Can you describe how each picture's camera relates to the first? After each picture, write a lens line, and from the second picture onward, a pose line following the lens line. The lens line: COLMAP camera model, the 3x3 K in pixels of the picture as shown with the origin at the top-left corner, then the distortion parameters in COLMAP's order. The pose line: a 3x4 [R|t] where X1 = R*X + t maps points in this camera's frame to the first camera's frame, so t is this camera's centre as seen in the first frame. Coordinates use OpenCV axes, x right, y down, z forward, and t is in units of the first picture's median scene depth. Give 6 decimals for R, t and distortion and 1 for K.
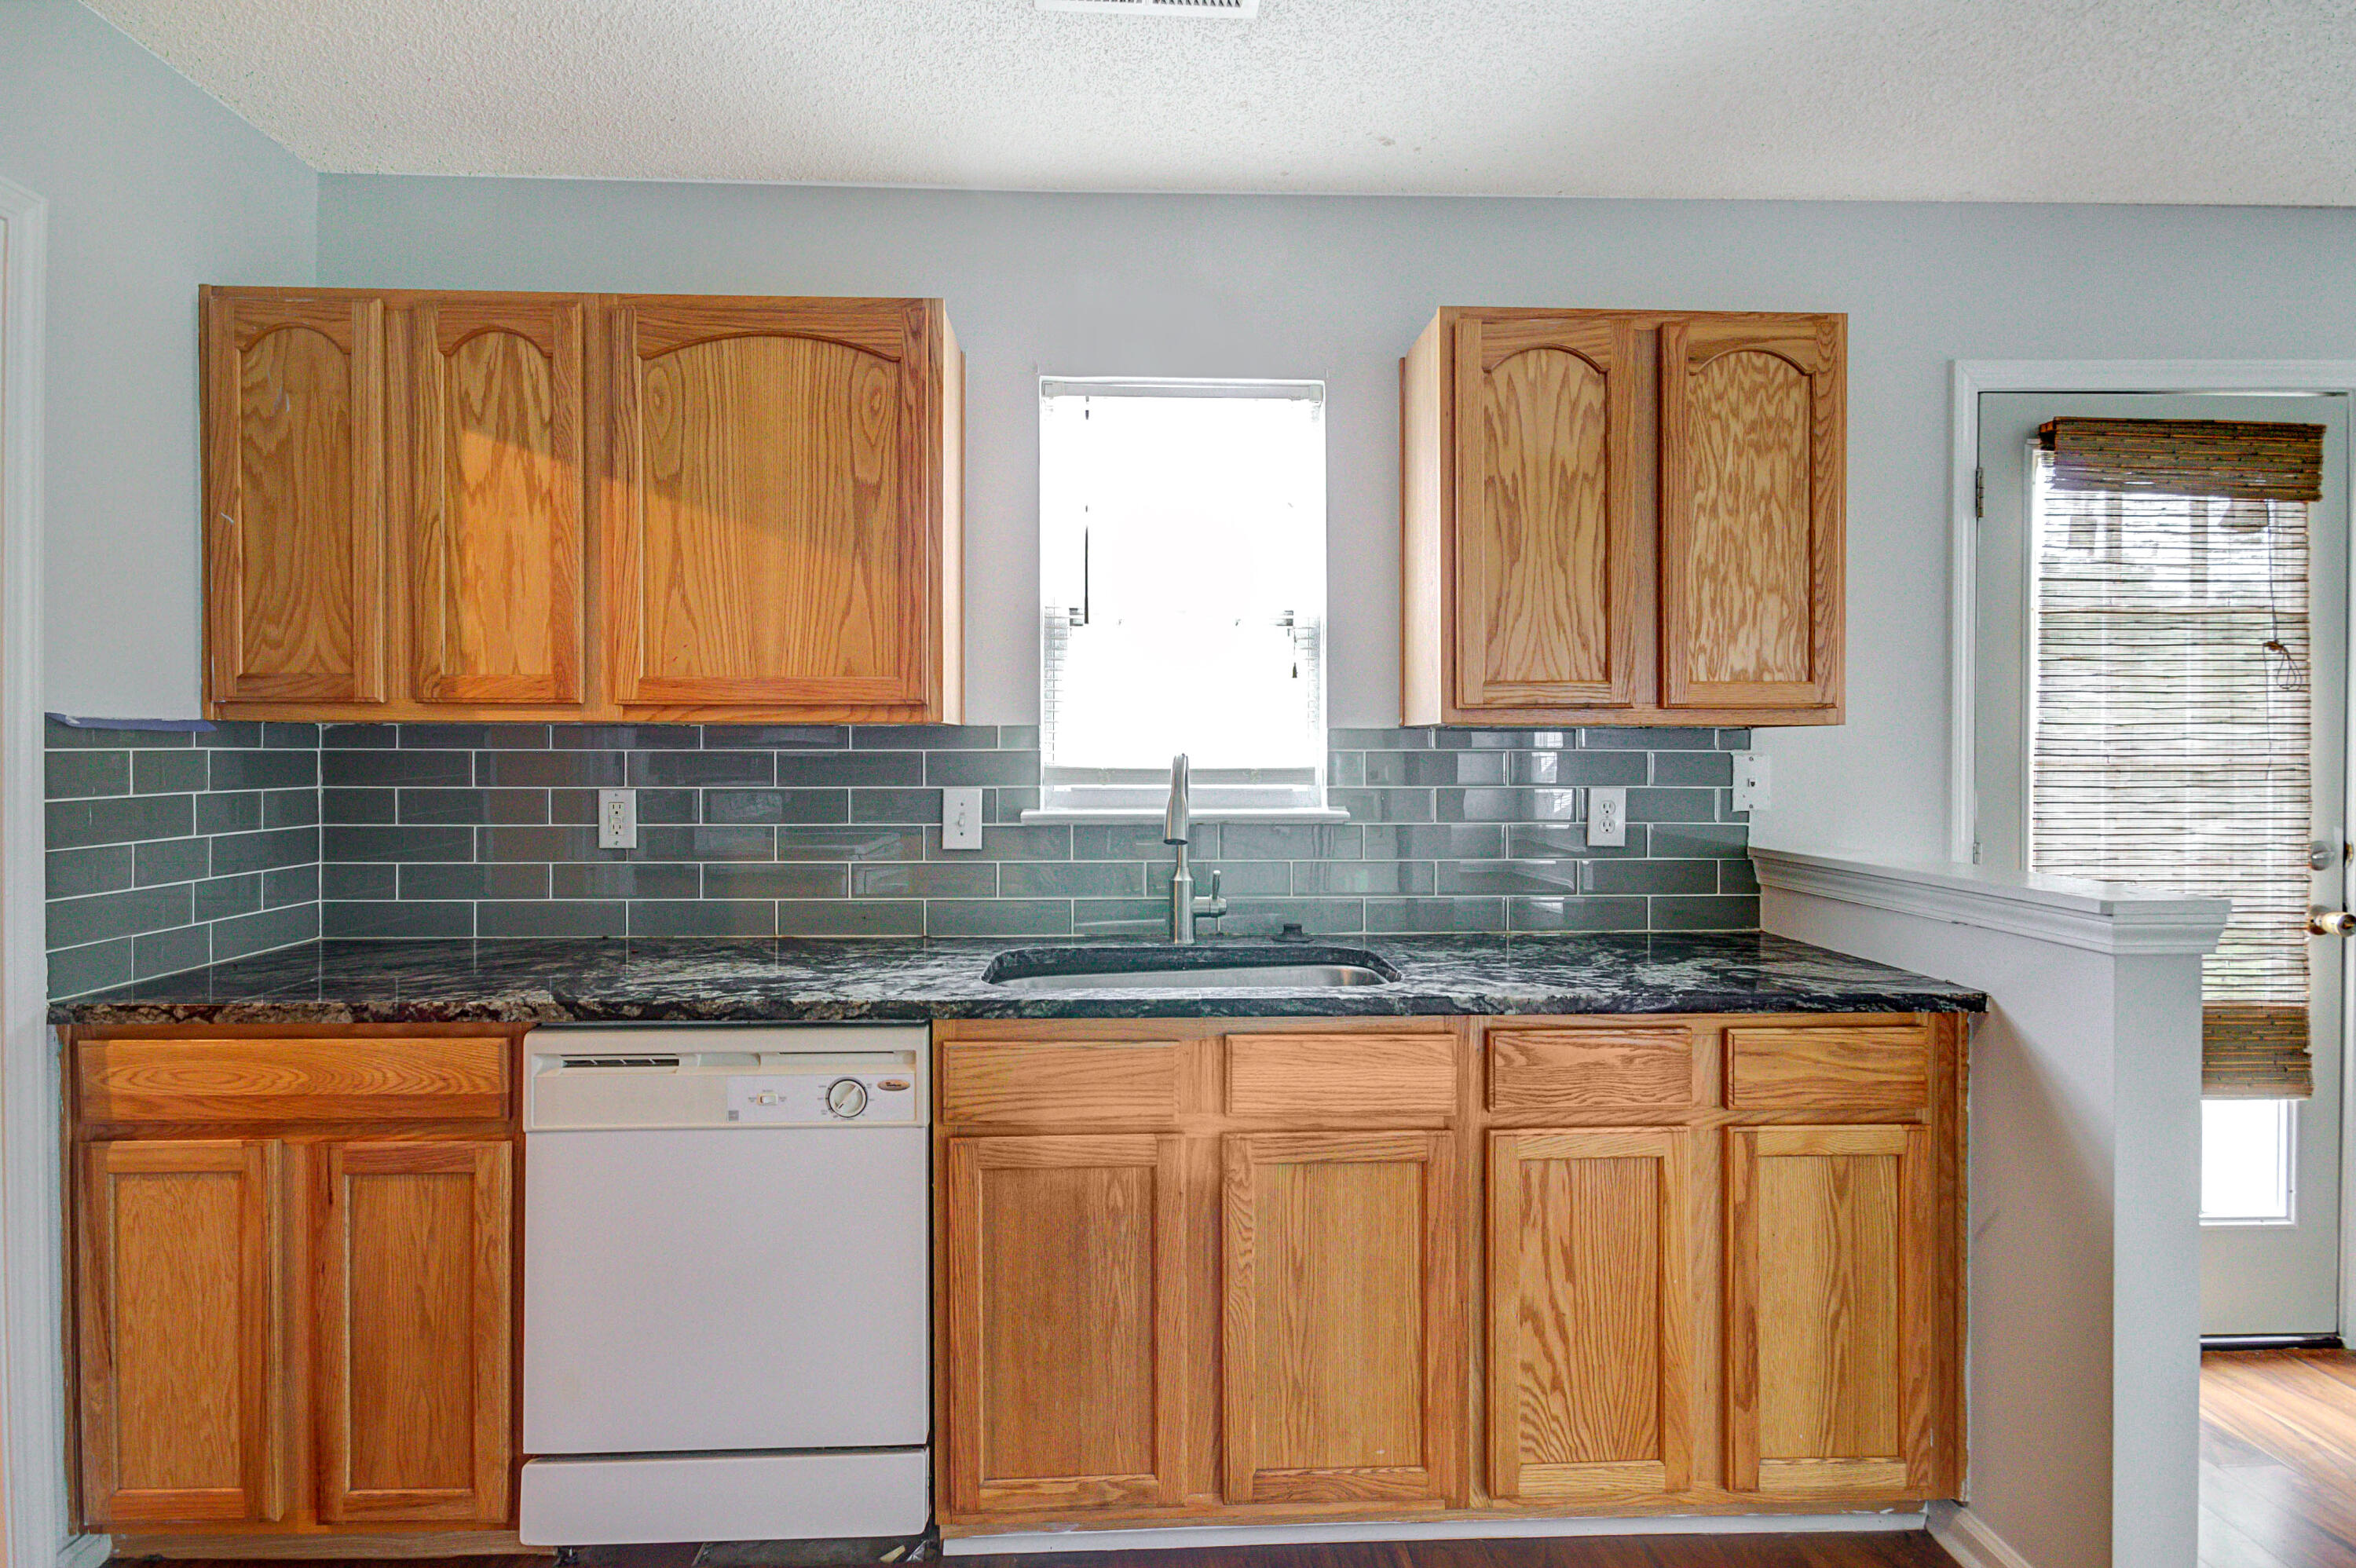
lens RADIAL K [[1251.5, 0, 1135.9], [0, 1251.5, 740.6], [0, 0, 1]] dist [0.001537, -0.001910]
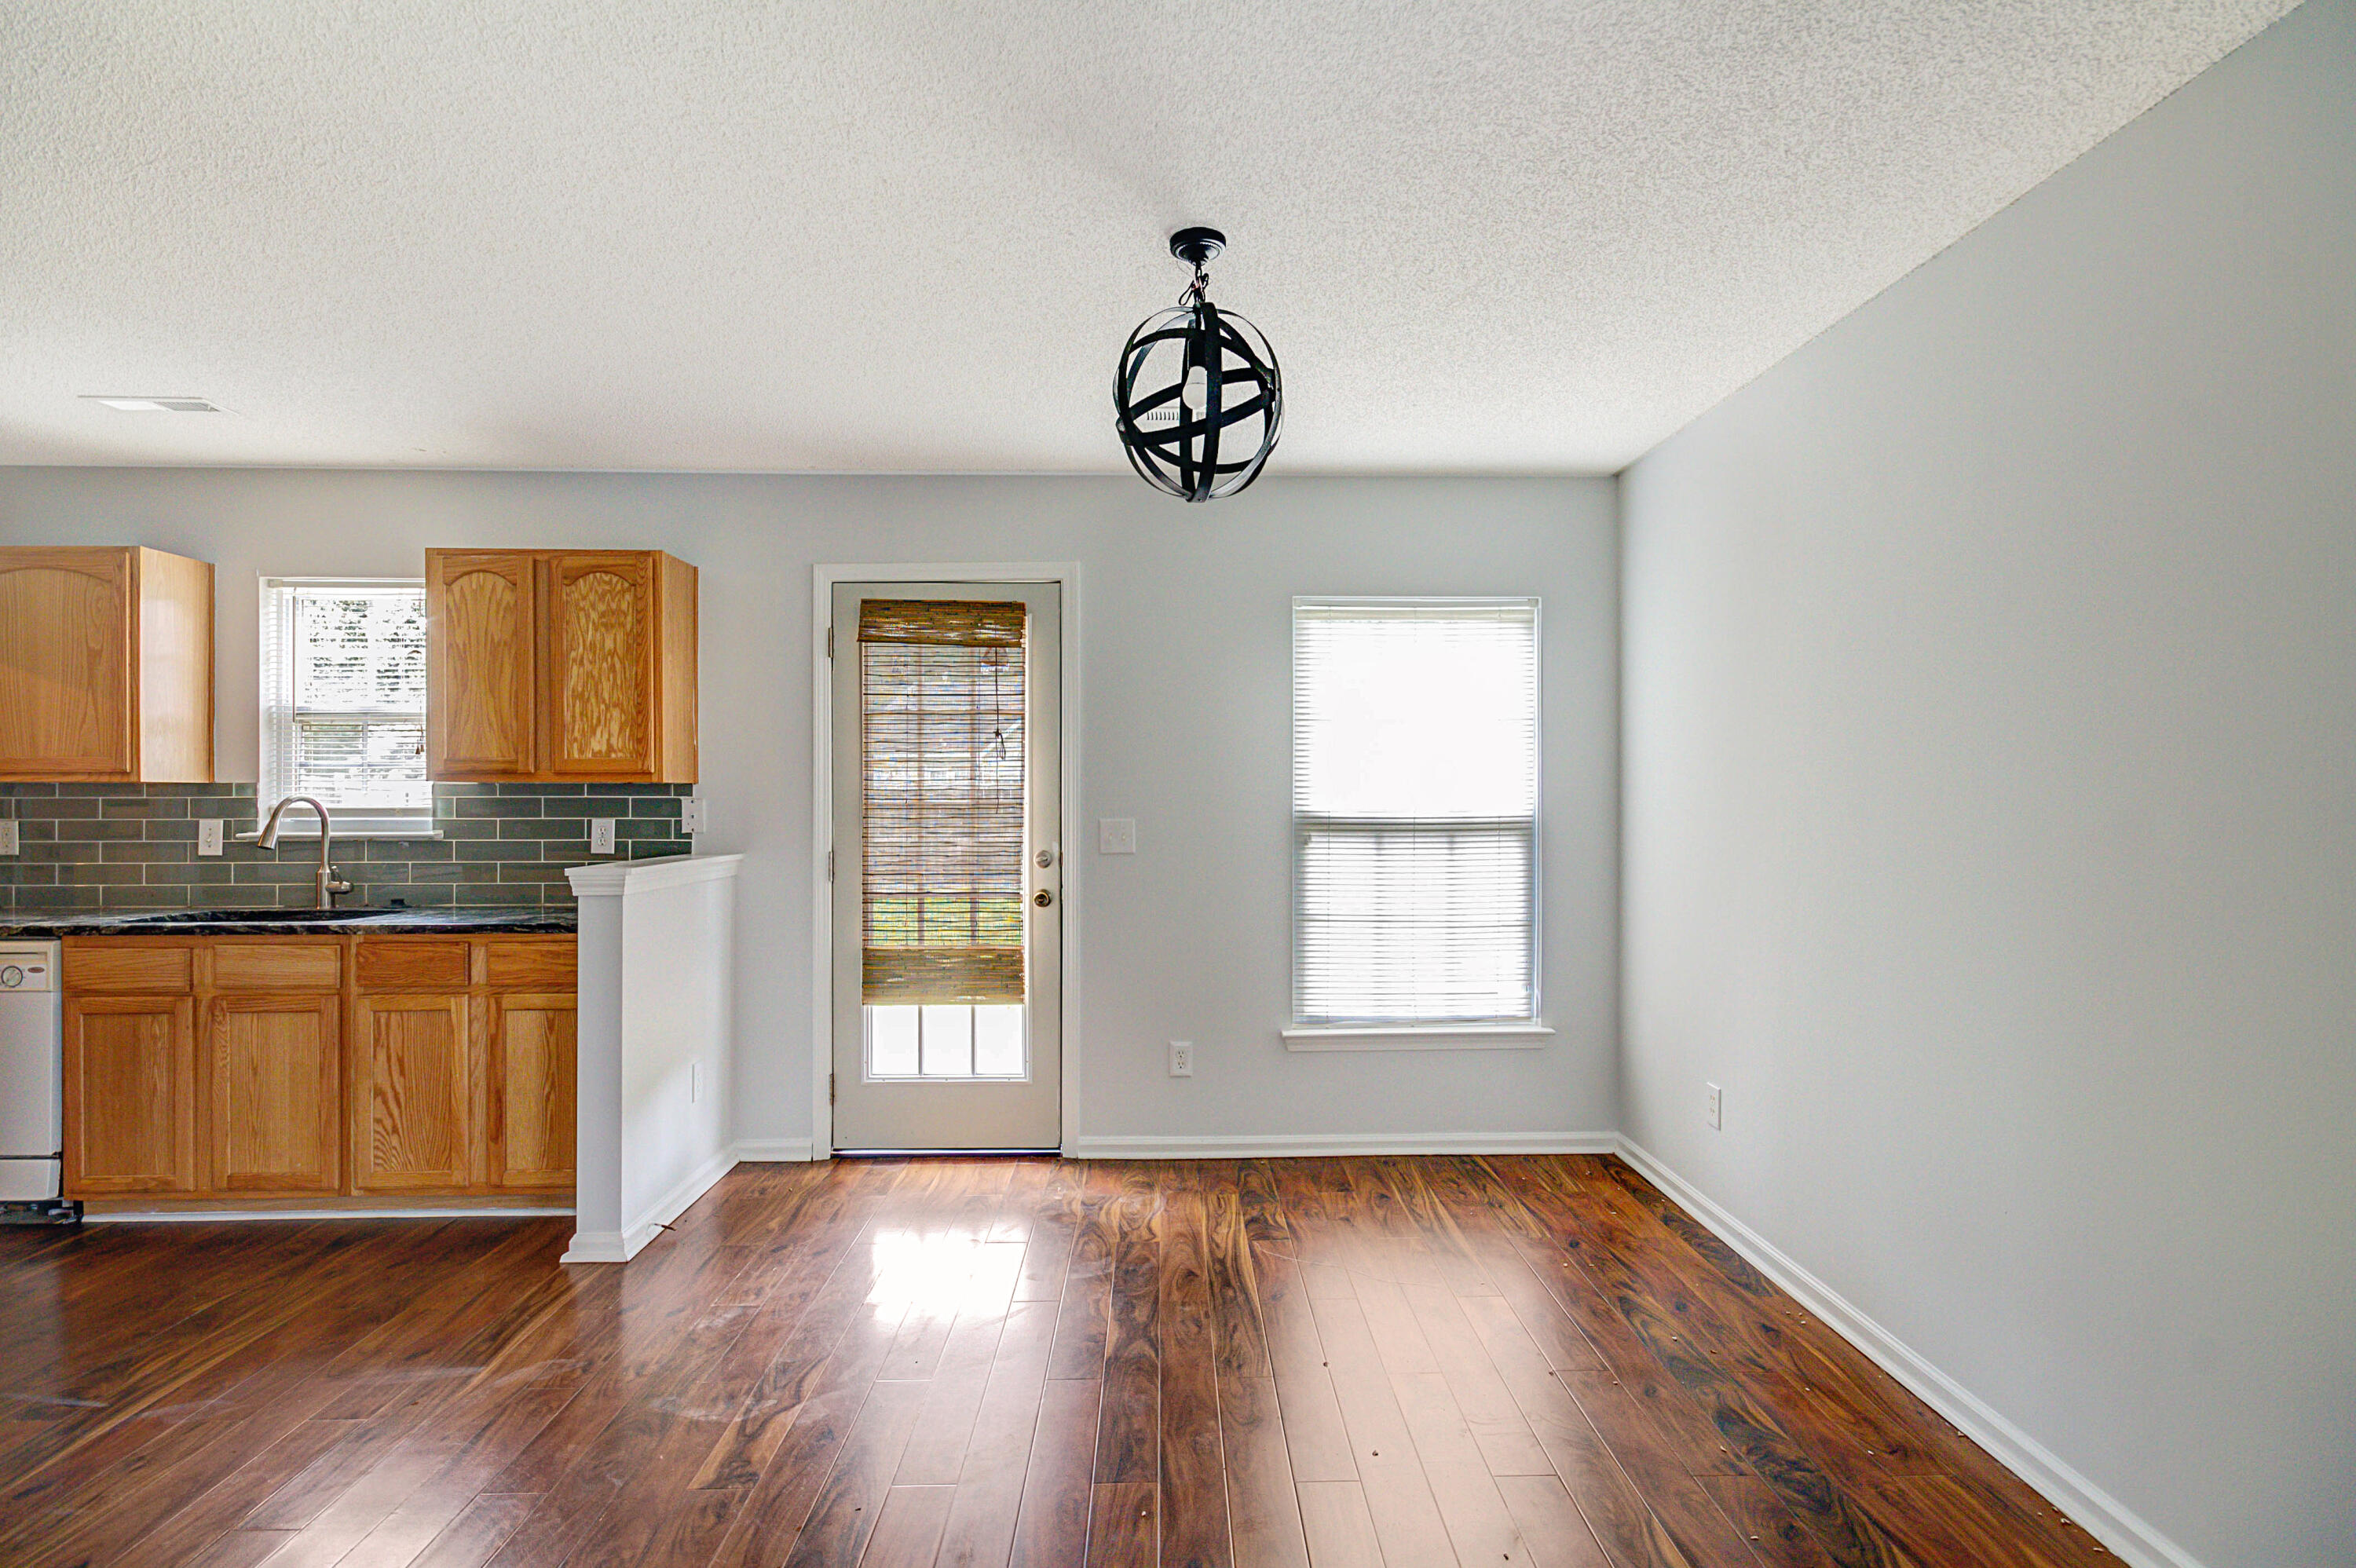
lens RADIAL K [[1251.5, 0, 1186.8], [0, 1251.5, 776.9], [0, 0, 1]] dist [0.001537, -0.001910]
pose [[0.999982, -0.002033, -0.005563, 1.340579], [0.001968, 0.999931, -0.011576, 0.002449], [0.005587, 0.011565, 0.999918, -0.778284]]
